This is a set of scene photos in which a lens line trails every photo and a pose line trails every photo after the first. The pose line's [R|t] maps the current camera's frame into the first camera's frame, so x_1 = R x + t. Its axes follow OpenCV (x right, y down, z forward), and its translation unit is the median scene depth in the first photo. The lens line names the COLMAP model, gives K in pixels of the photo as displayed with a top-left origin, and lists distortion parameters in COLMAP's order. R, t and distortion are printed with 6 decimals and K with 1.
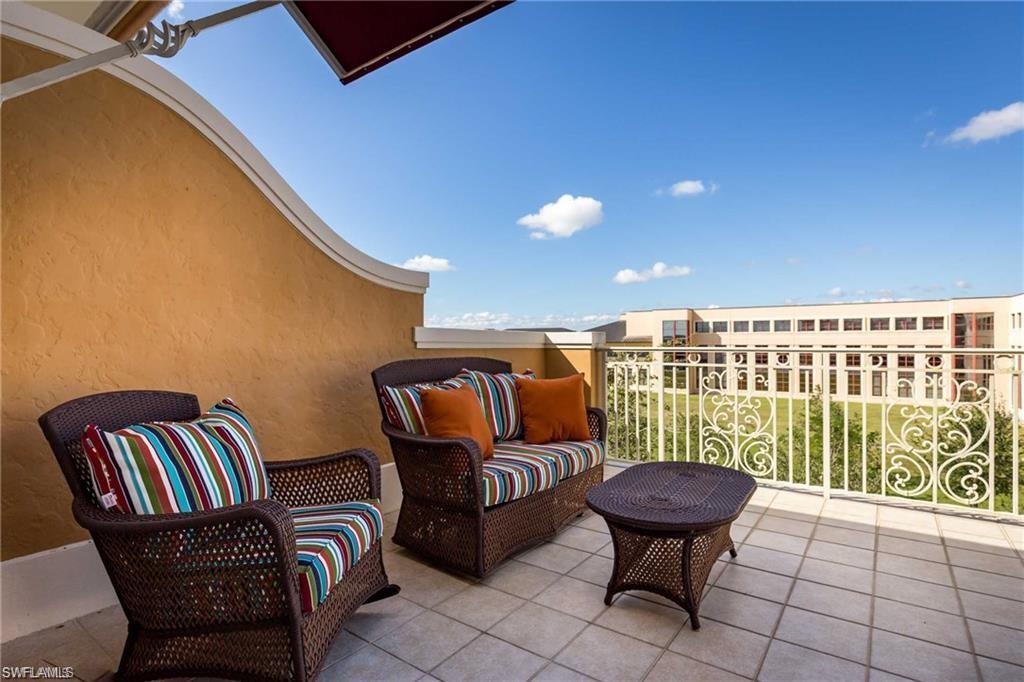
lens RADIAL K [[524.4, 0, 512.0], [0, 524.4, 341.0], [0, 0, 1]] dist [-0.004917, -0.000643]
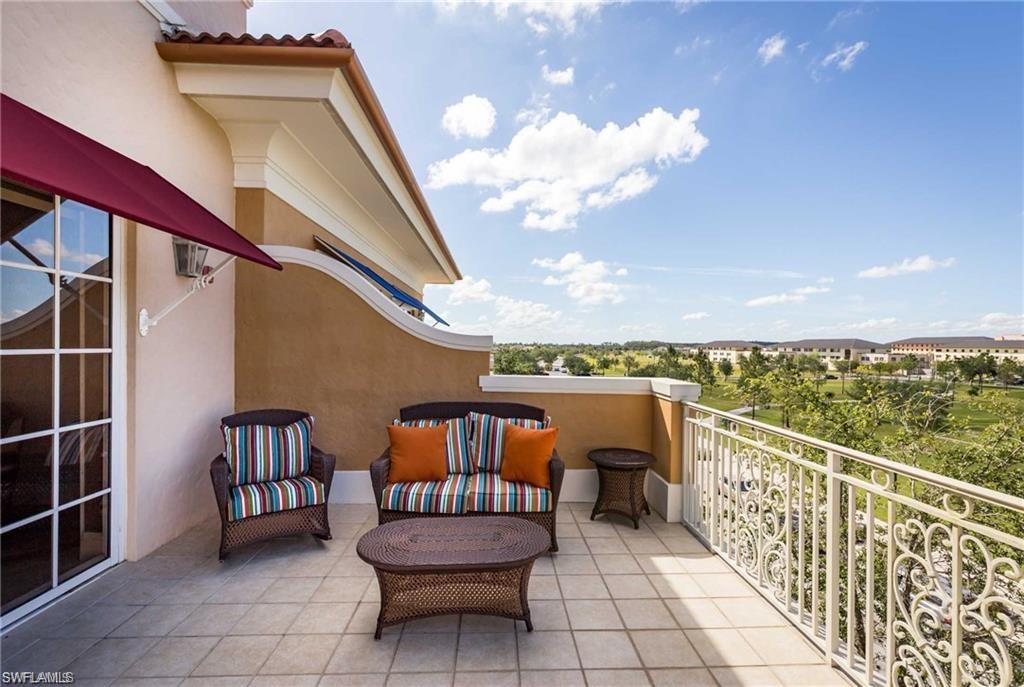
lens RADIAL K [[473.8, 0, 512.0], [0, 473.8, 343.5], [0, 0, 1]] dist [0.000568, 0.000295]
pose [[0.620571, 0.013007, -0.784042, 0.940909], [-0.014644, 0.999880, 0.004997, -0.133061], [0.784013, 0.008381, 0.620688, 0.323969]]
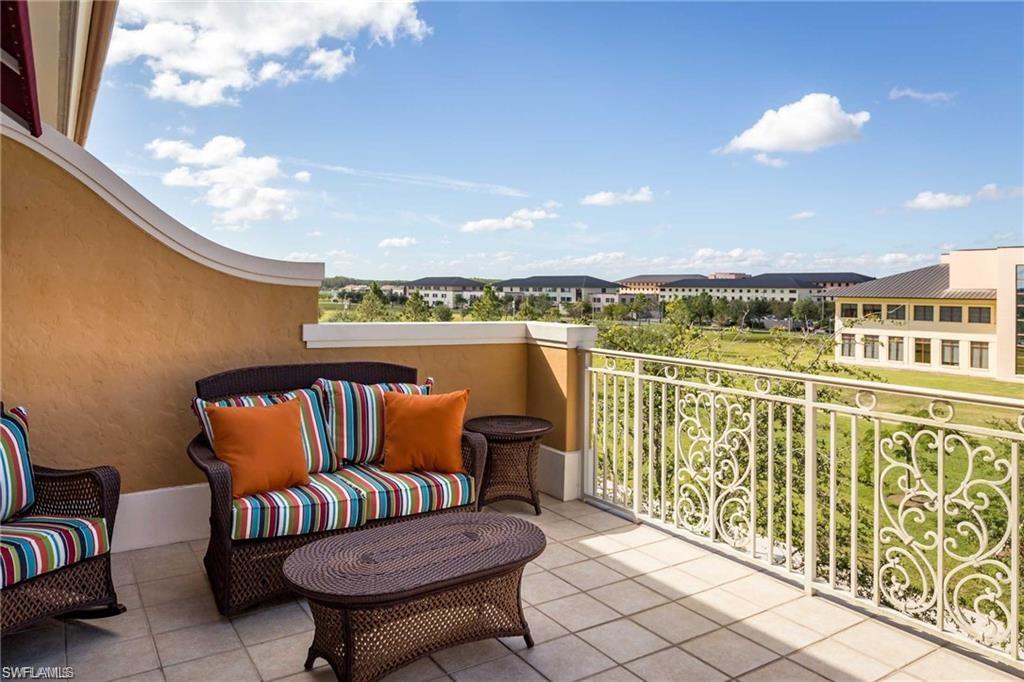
lens RADIAL K [[717.7, 0, 511.9], [0, 717.7, 283.3], [0, 0, 1]] dist [-0.012480, -0.001726]
pose [[0.933974, 0.014997, -0.357027, 0.647168], [-0.016552, 0.999862, -0.001301, -0.112783], [0.356959, 0.007124, 0.934093, -0.017180]]
